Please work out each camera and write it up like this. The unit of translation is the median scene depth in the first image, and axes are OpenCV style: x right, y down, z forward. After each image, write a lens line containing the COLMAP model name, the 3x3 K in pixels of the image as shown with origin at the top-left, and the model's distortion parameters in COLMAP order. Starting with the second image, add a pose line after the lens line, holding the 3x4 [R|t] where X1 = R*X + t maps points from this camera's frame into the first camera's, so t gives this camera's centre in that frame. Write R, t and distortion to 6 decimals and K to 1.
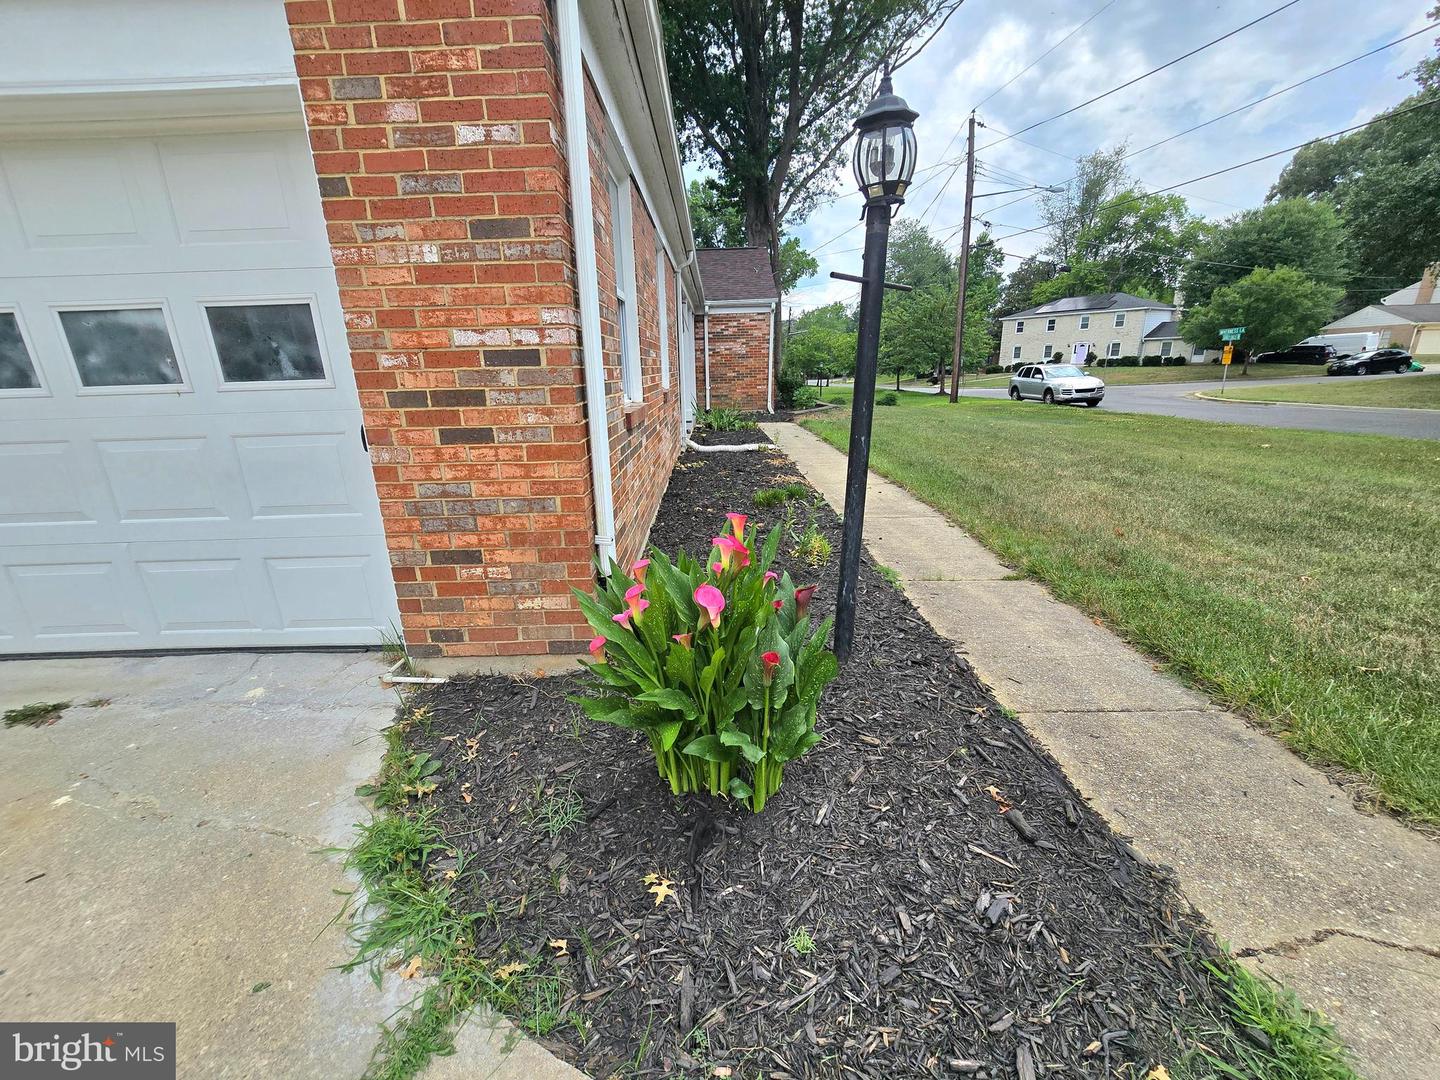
lens RADIAL K [[593.7, 0, 720.4], [0, 593.7, 556.3], [0, 0, 1]] dist [-0.005837, 0.000360]
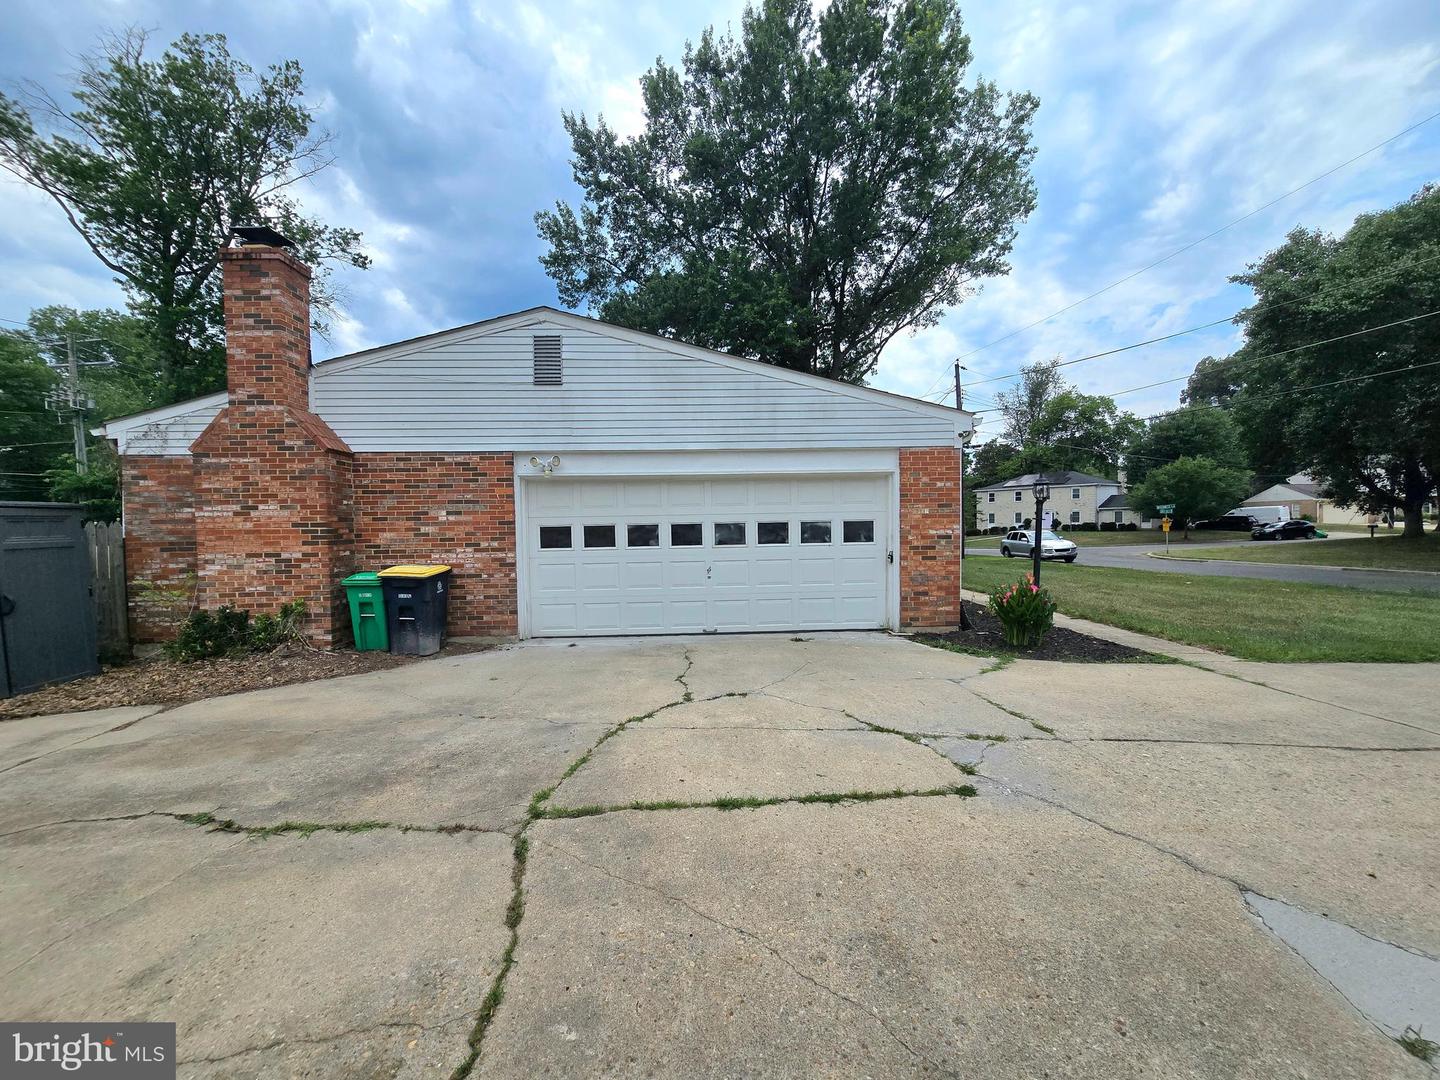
lens RADIAL K [[593.7, 0, 720.4], [0, 593.7, 556.3], [0, 0, 1]] dist [-0.005837, 0.000360]
pose [[0.999561, 0.009091, 0.028197, -0.073965], [-0.001568, 0.966657, -0.256071, 0.029017], [-0.029584, 0.255914, 0.966247, -0.099592]]
